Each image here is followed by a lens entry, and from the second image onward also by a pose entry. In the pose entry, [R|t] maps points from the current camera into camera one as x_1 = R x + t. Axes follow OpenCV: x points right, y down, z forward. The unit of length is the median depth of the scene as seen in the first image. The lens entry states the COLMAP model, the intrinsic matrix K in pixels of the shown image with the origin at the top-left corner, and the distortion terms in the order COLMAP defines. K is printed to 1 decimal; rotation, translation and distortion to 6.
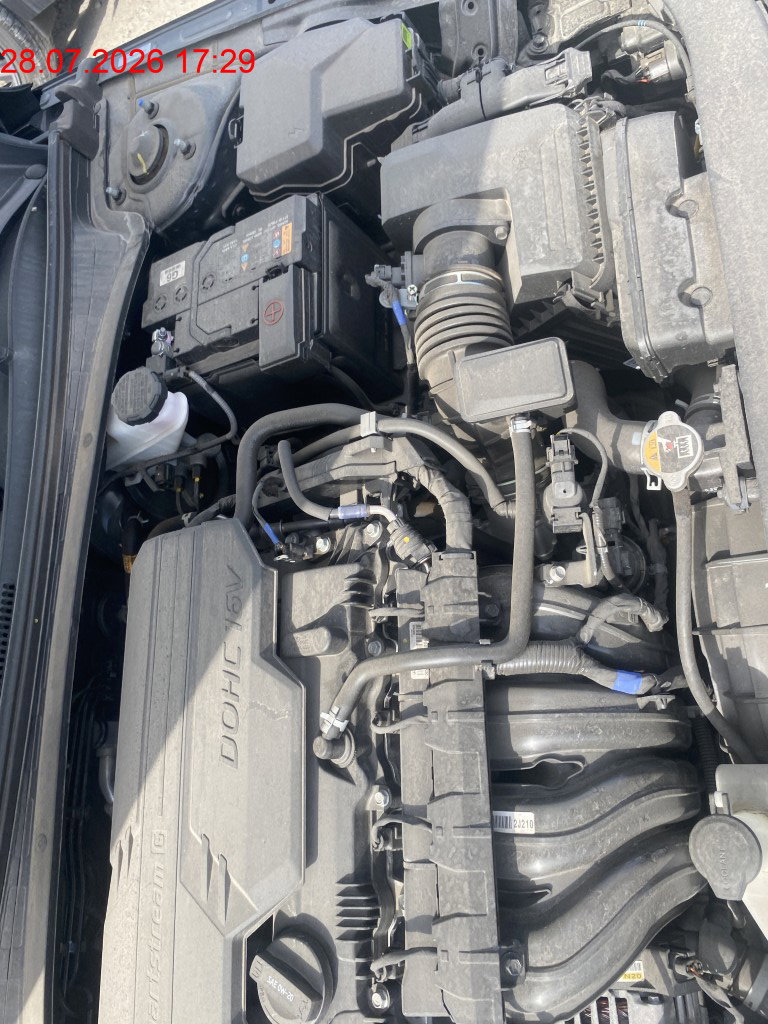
lens RADIAL K [[753.2, 0, 384.0], [0, 753.2, 512.0], [0, 0, 1]] dist [0.083911, -0.122390]
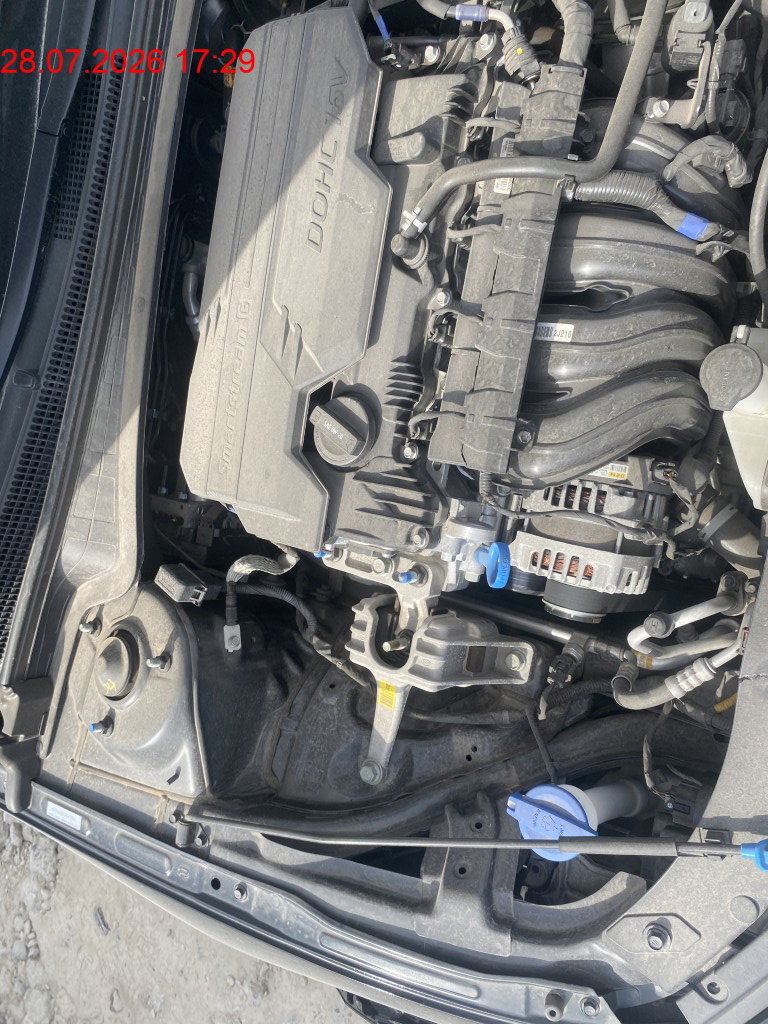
lens RADIAL K [[763.0, 0, 384.0], [0, 763.0, 512.0], [0, 0, 1]] dist [0.049789, -0.051666]
pose [[0.979541, 0.200161, -0.020832, -0.001898], [-0.177986, 0.909993, 0.374477, 0.250839], [0.093912, -0.363108, 0.927002, -0.178815]]
